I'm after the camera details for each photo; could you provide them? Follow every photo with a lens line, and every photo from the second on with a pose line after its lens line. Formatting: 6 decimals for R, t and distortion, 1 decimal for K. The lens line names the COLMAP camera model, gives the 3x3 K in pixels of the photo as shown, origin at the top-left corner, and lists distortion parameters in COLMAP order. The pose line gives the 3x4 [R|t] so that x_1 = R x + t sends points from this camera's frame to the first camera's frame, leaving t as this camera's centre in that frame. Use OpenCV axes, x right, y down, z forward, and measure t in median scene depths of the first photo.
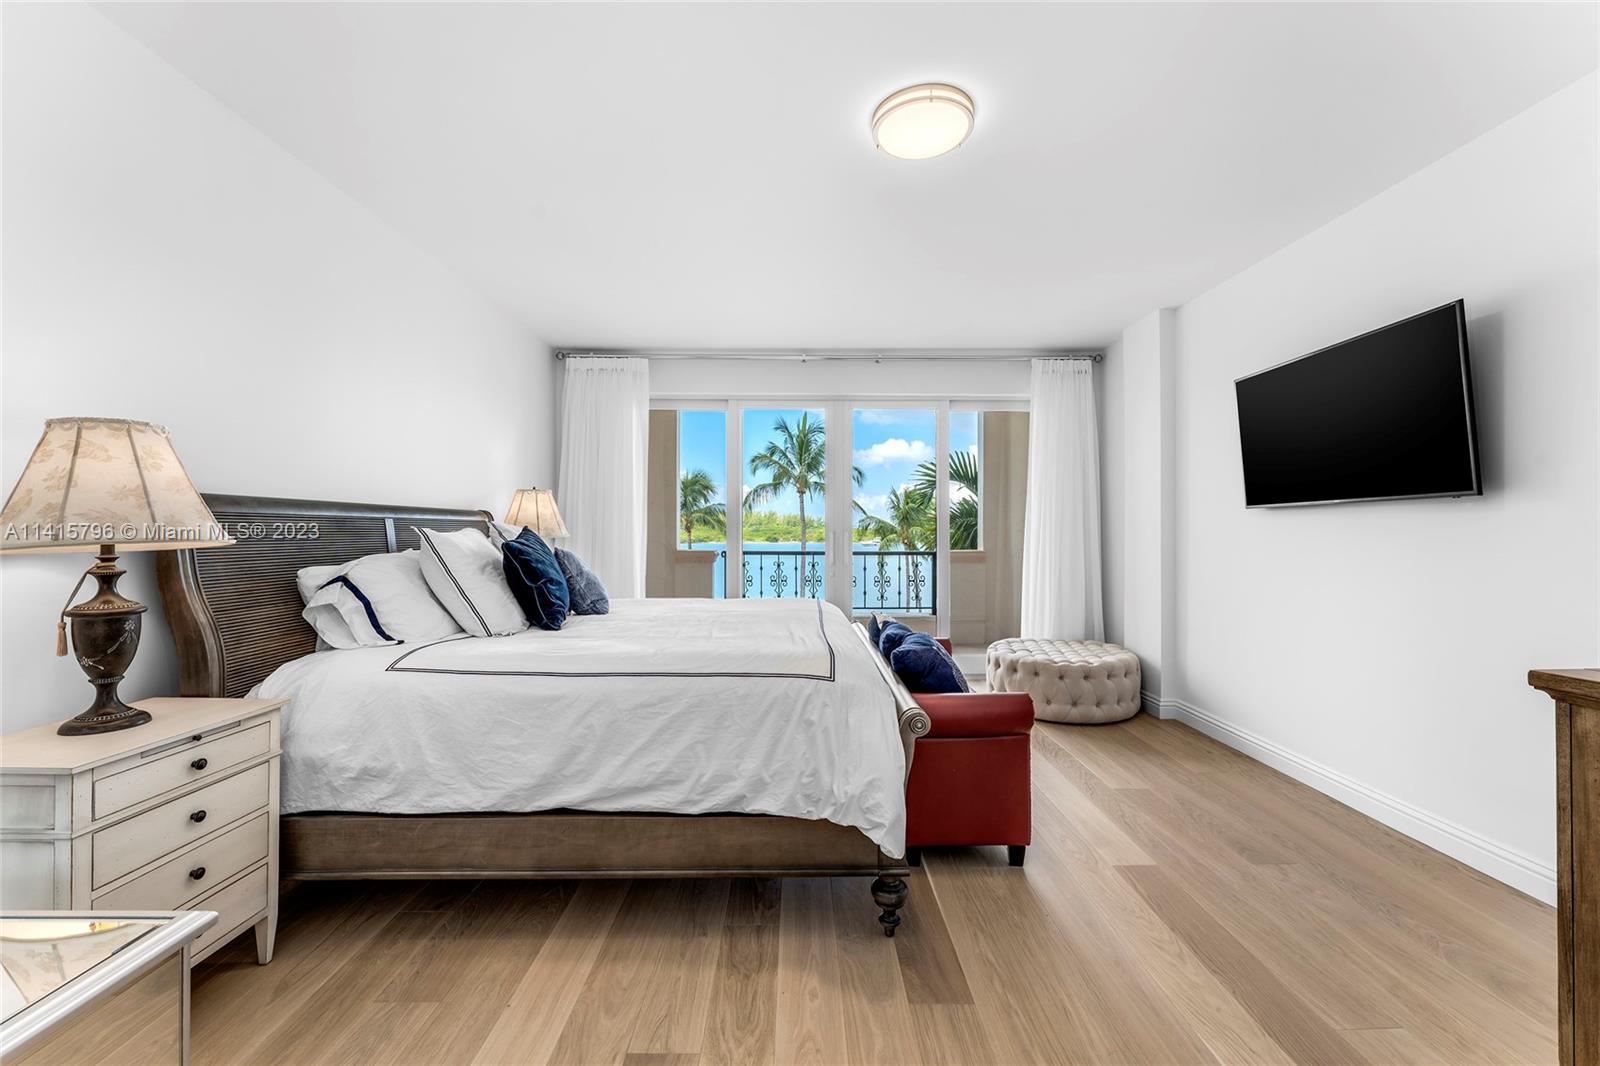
lens RADIAL K [[639.3, 0, 795.7], [0, 639.3, 531.5], [0, 0, 1]] dist [0.015735, 0.000461]
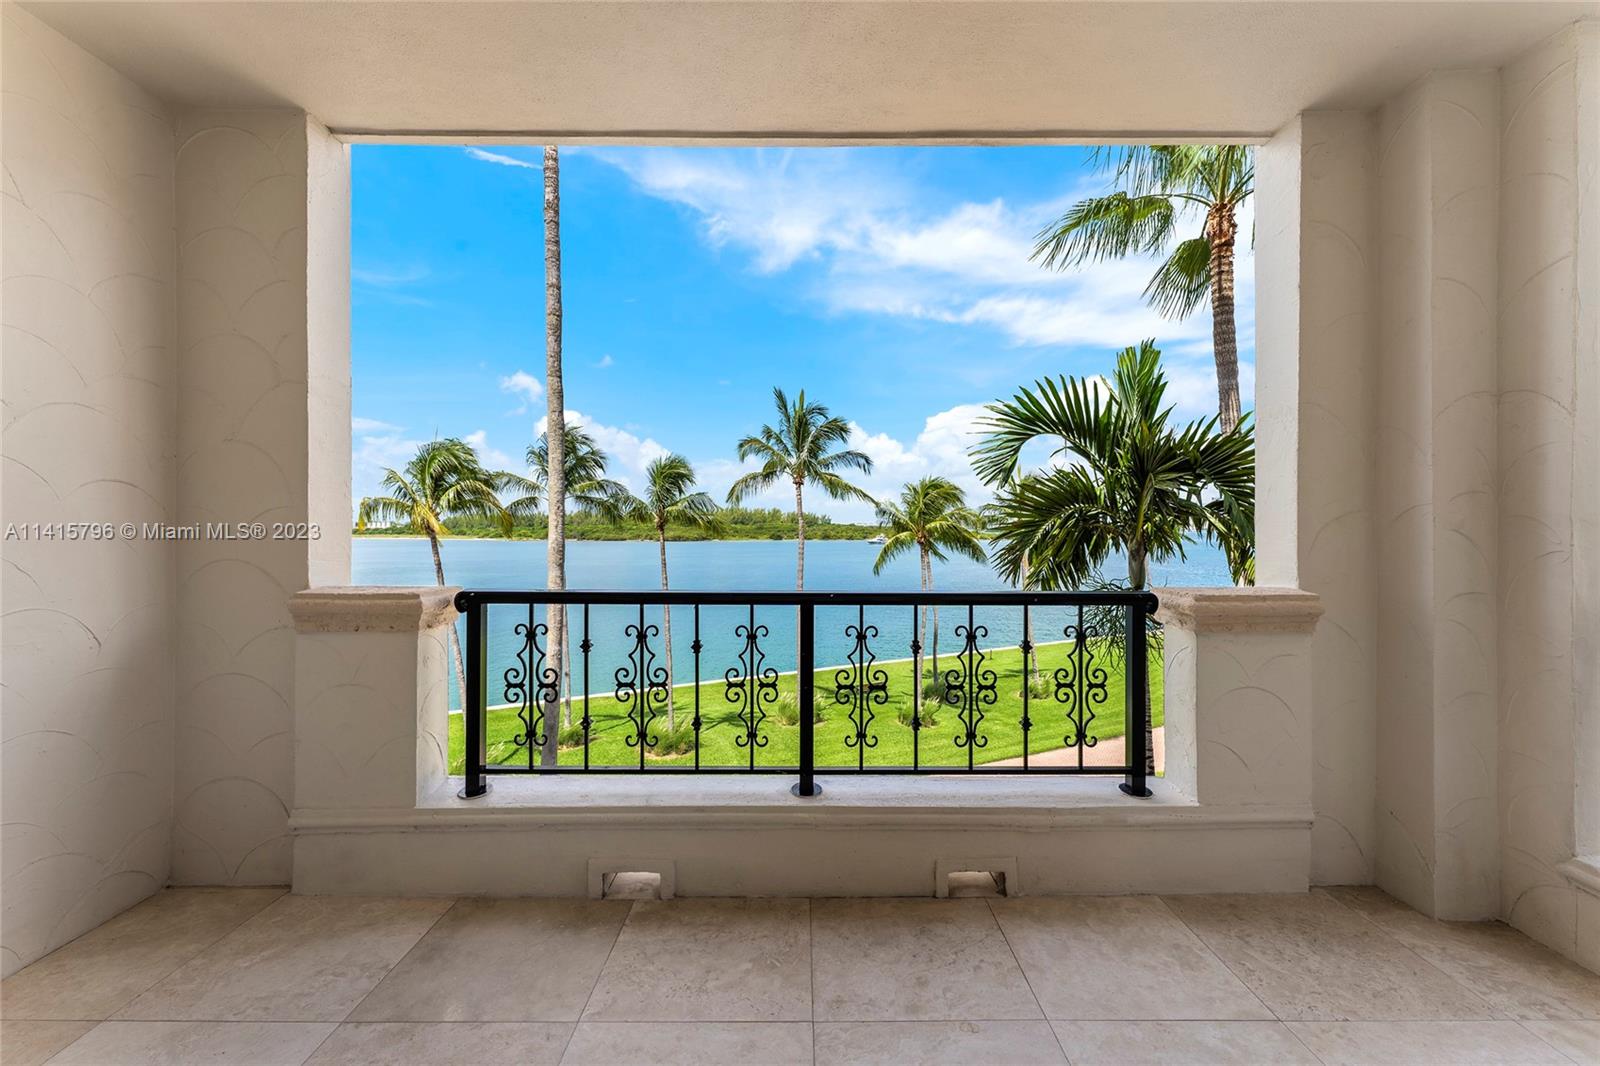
lens RADIAL K [[639.3, 0, 807.8], [0, 639.3, 528.4], [0, 0, 1]] dist [0.015735, 0.000461]
pose [[0.999925, -0.004342, 0.011458, 0.011371], [0.004351, 0.999990, -0.000790, 0.000044], [-0.011454, 0.000840, 0.999934, 0.150990]]
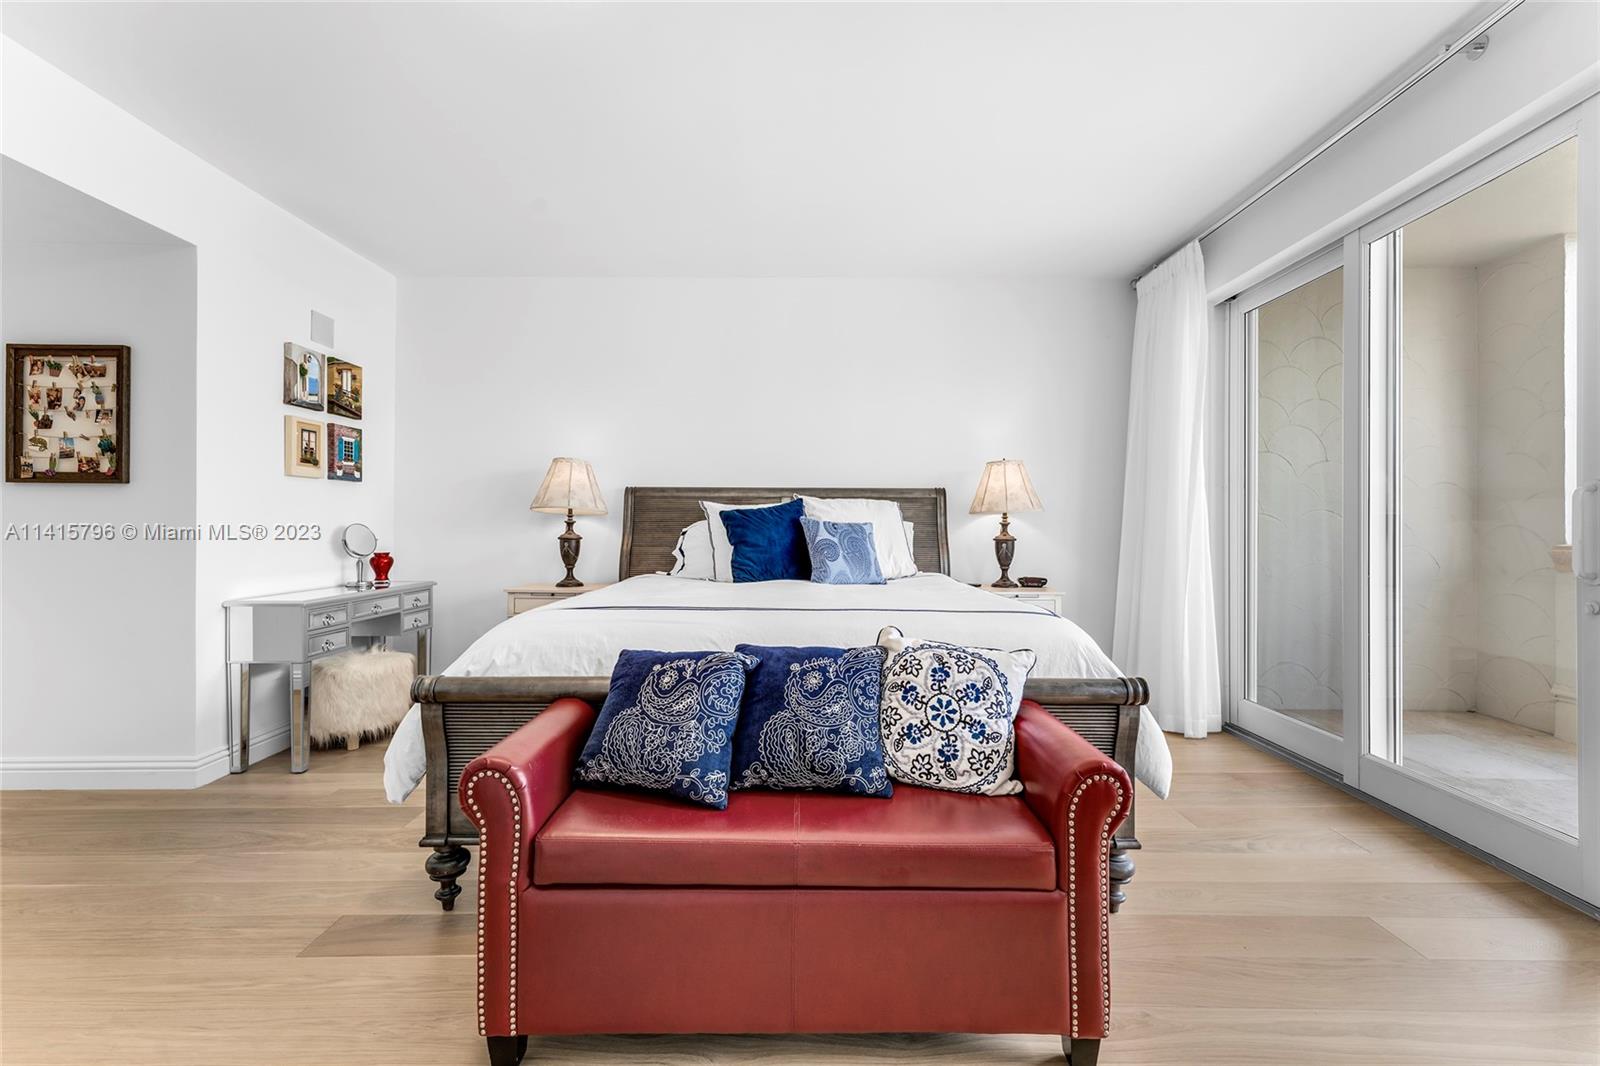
lens RADIAL K [[639.3, 0, 799.6], [0, 639.3, 537.0], [0, 0, 1]] dist [0.015735, 0.000461]
pose [[0.023646, -0.008025, -0.999688, 0.064852], [-0.000775, 0.999967, -0.008045, 0.006952], [0.999720, 0.000965, 0.023639, 0.090673]]
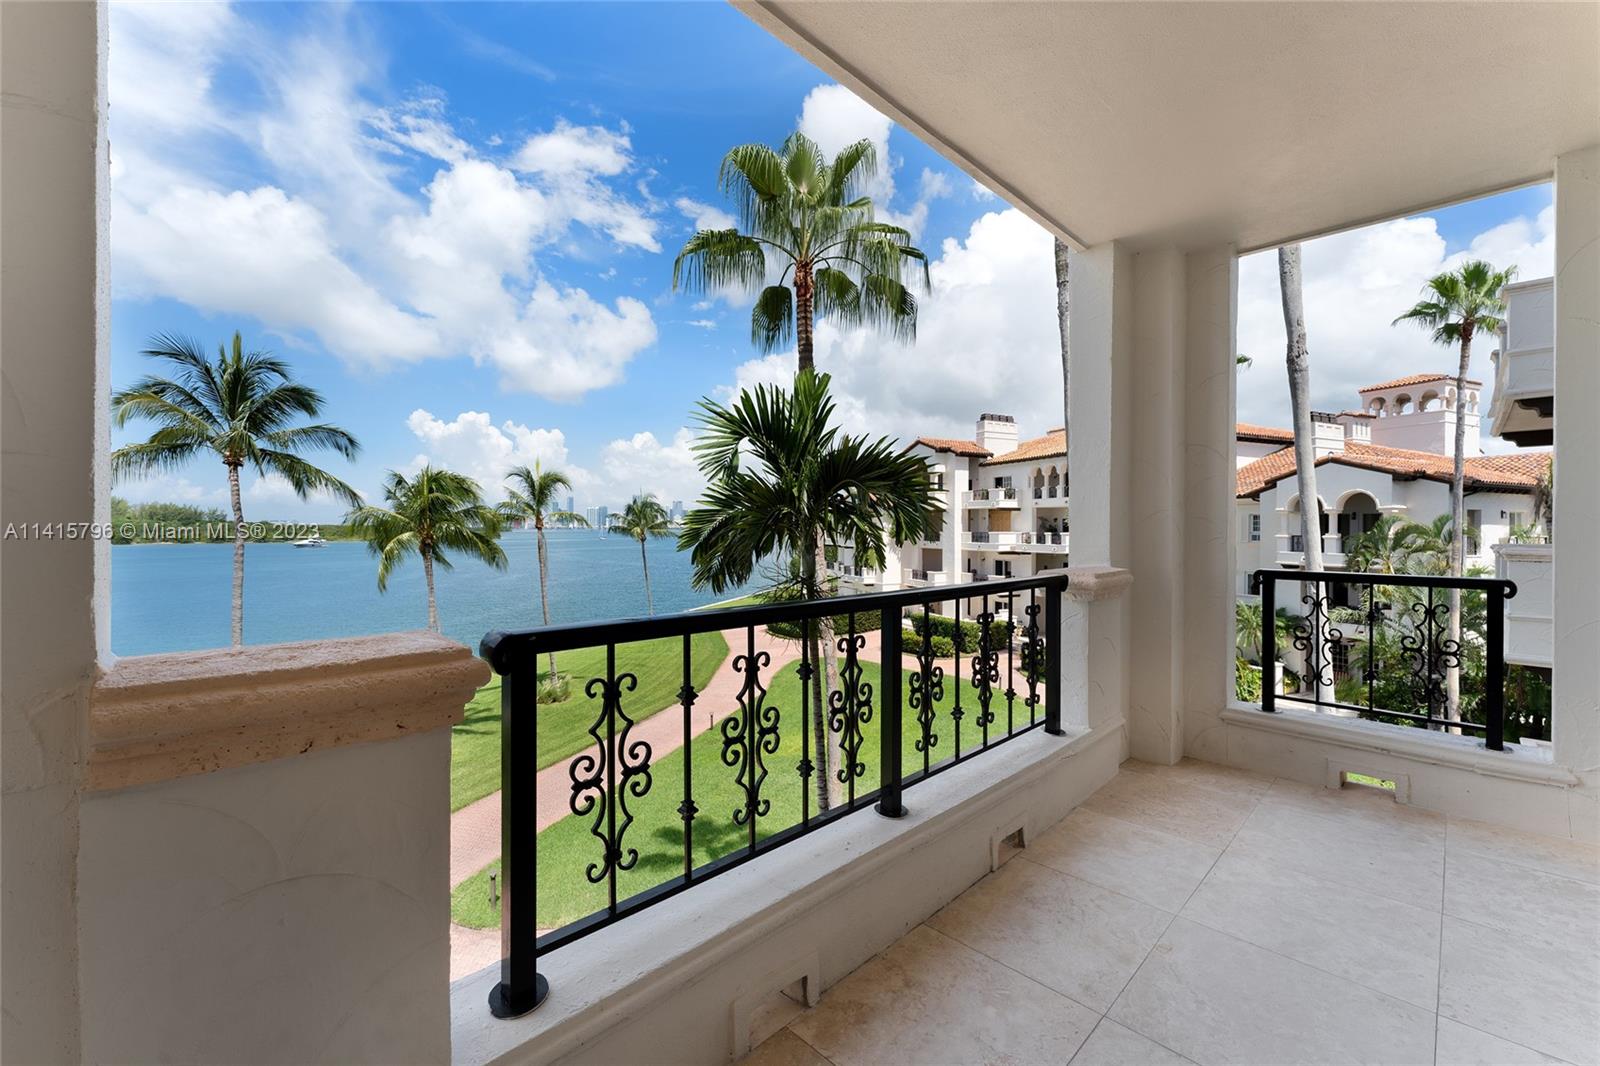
lens RADIAL K [[645.0, 0, 806.3], [0, 645.0, 530.9], [0, 0, 1]] dist [0.005710, 0.000092]
pose [[0.710206, -0.006279, 0.703966, -0.039364], [0.002974, 0.999978, 0.005919, 0.000316], [-0.703988, -0.002111, 0.710209, 0.181655]]
